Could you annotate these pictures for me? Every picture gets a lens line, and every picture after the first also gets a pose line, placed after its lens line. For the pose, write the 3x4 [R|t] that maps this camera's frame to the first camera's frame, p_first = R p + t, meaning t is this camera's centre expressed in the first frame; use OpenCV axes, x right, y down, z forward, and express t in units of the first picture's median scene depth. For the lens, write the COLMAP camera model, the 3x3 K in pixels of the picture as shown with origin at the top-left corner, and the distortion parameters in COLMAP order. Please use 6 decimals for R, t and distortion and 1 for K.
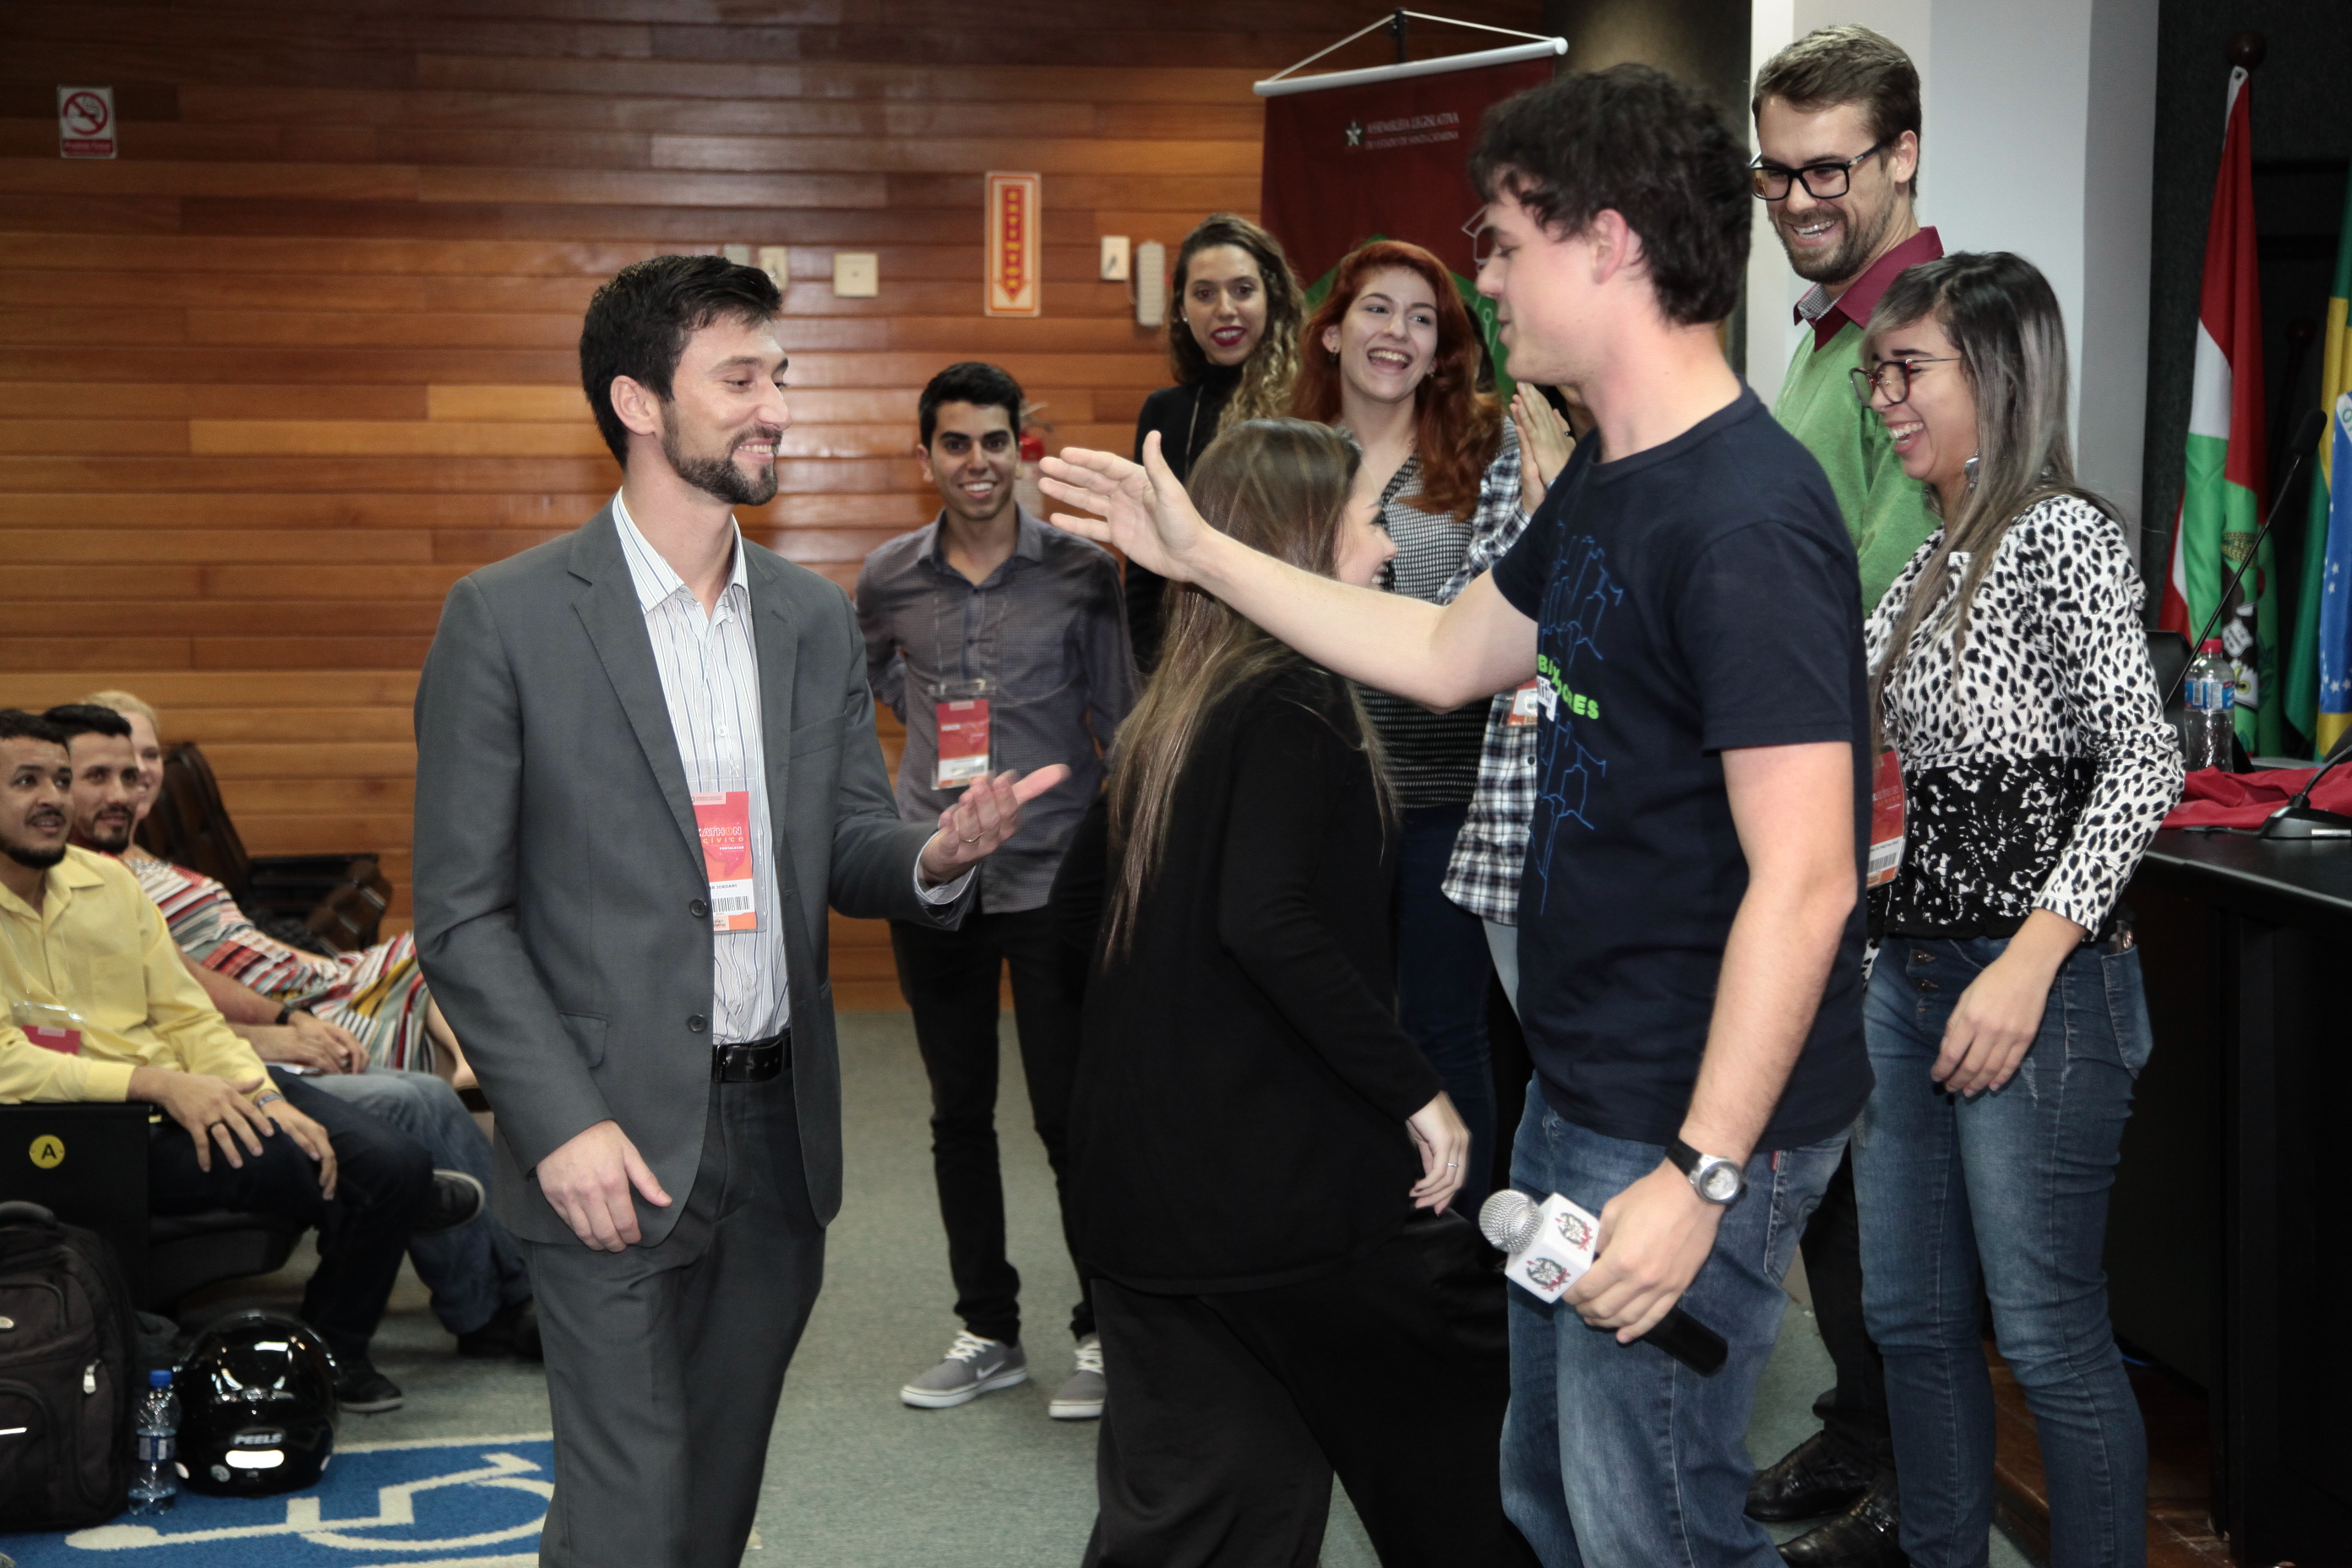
lens RADIAL K [[4039.7, 0, 1163.3], [0, 4039.7, 751.7], [0, 0, 1]] dist [0.319693, 0.000000]
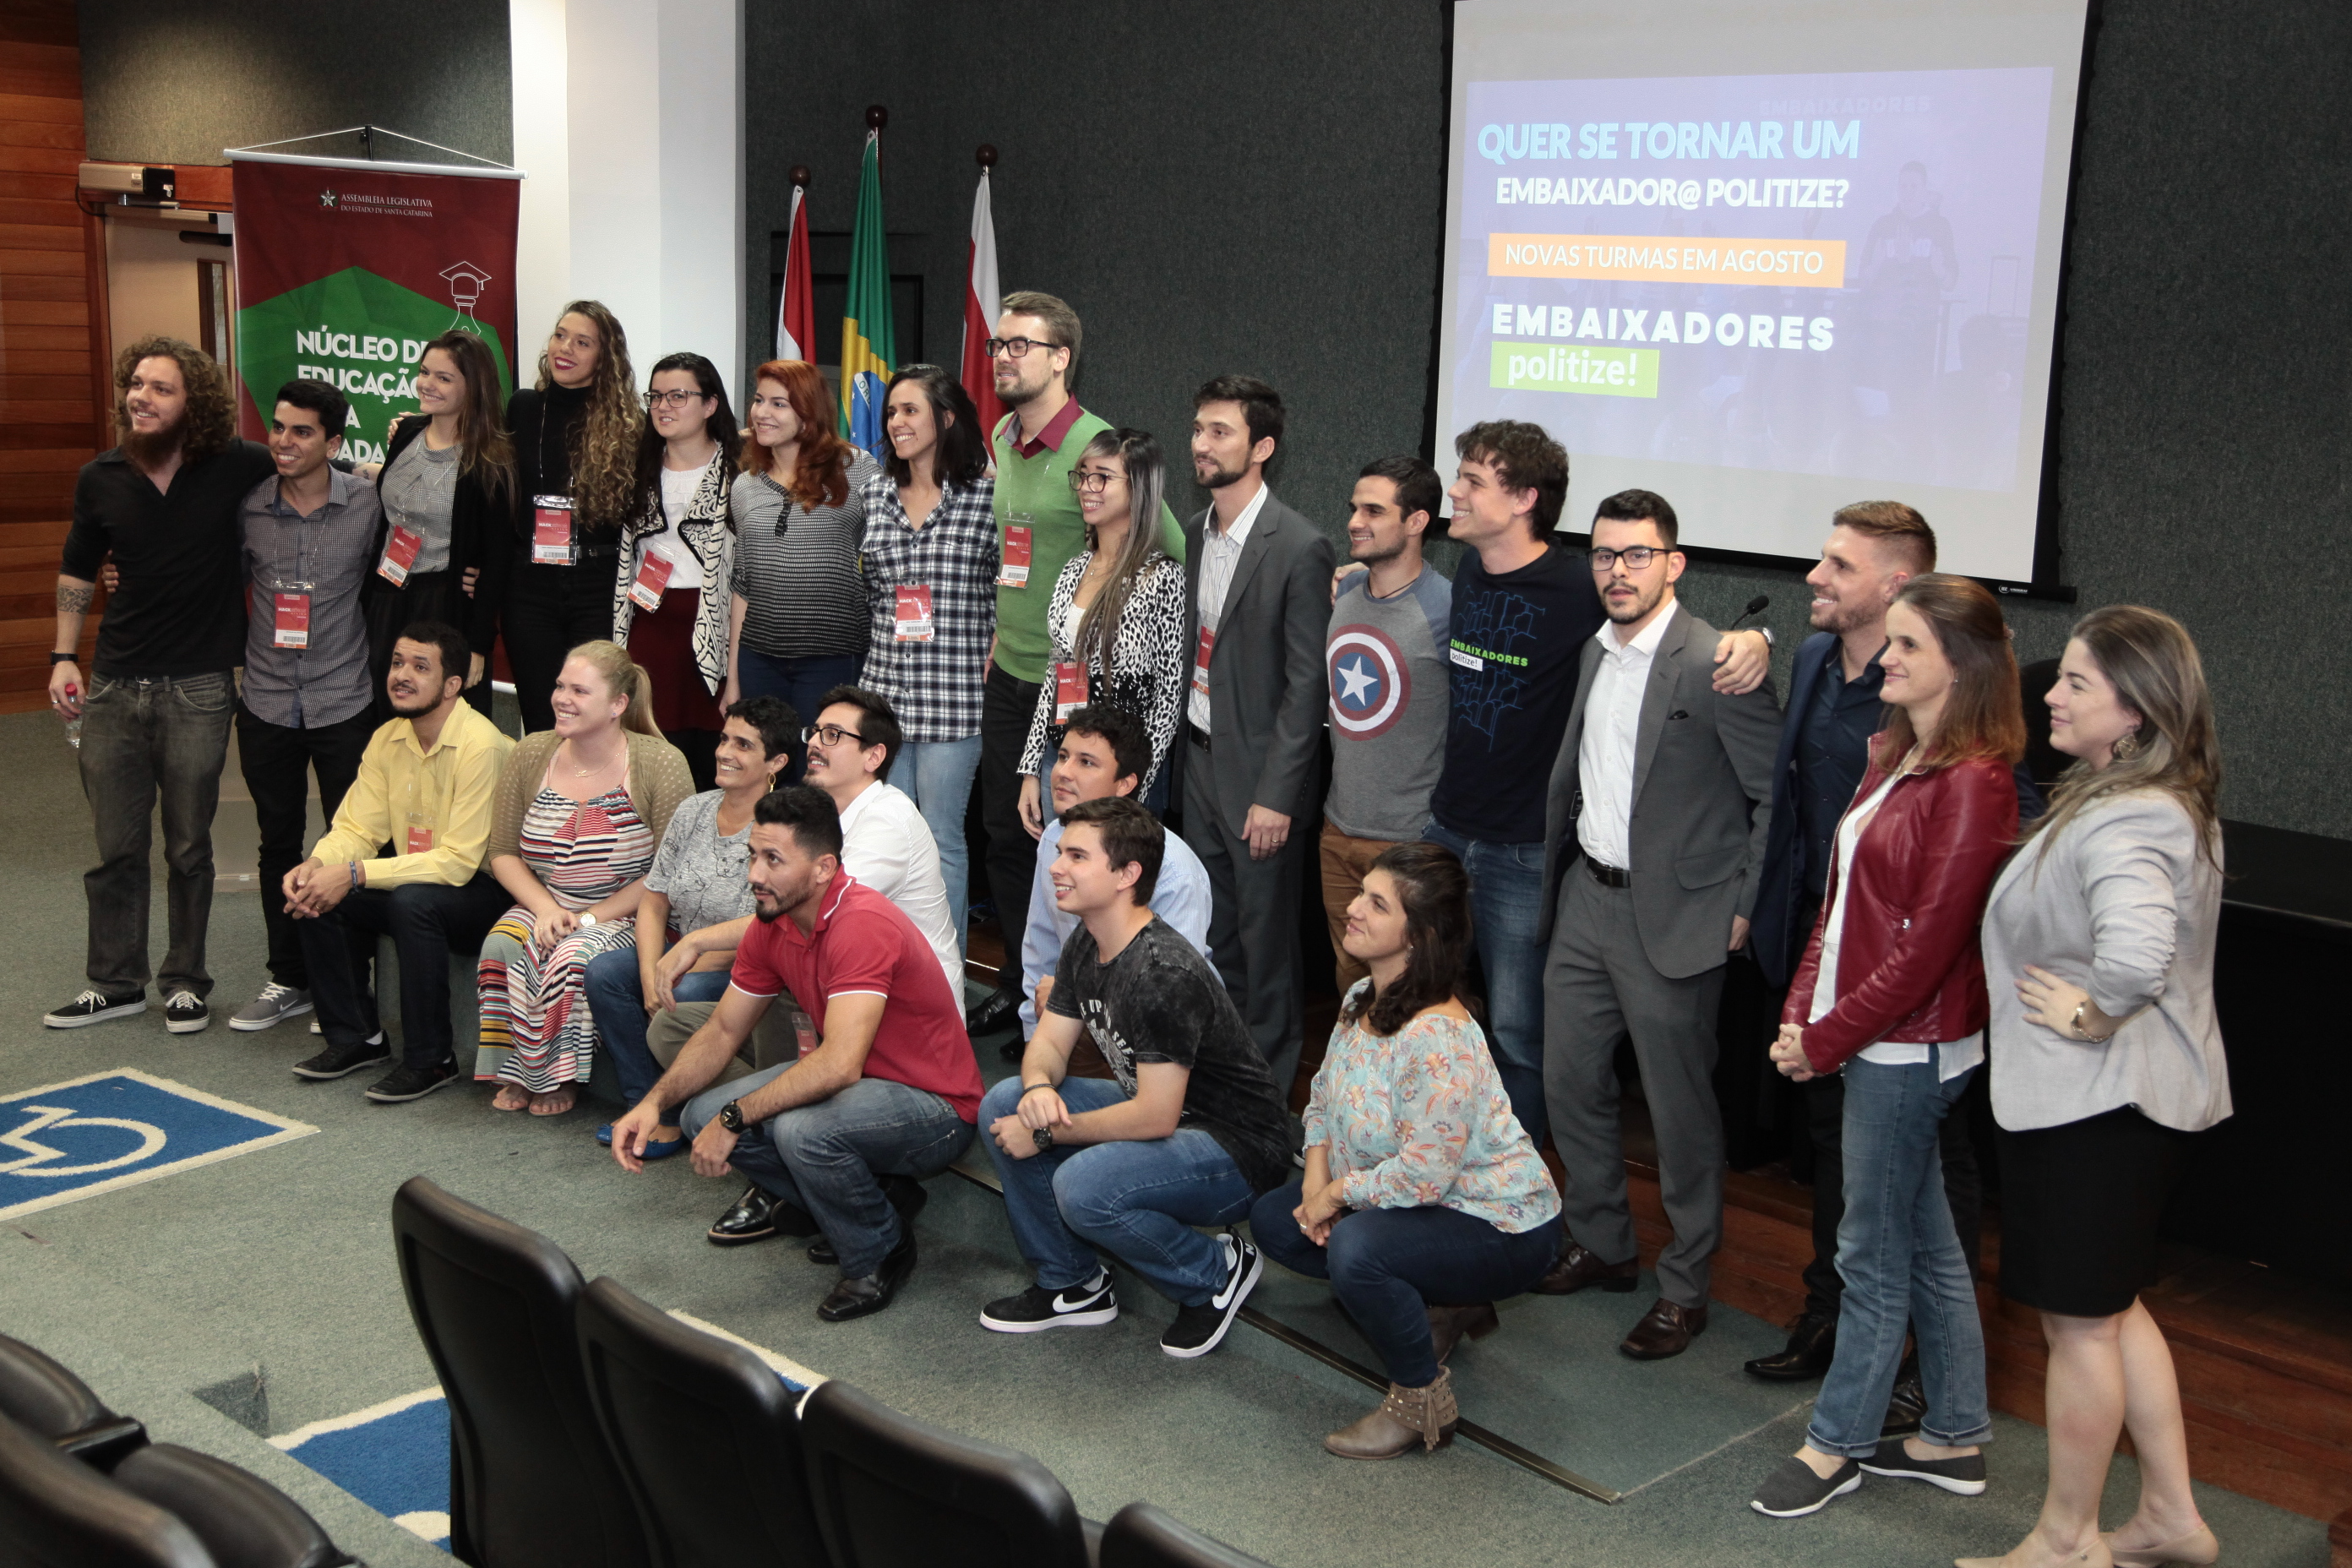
lens RADIAL K [[2955.2, 0, 1166.5], [0, 2955.2, 785.4], [0, 0, 1]] dist [0.117359, 0.000000]
pose [[0.761302, -0.099214, 0.640762, -0.318347], [0.005659, 0.989203, 0.146443, -0.065374], [-0.648373, -0.107861, 0.753644, -0.065785]]
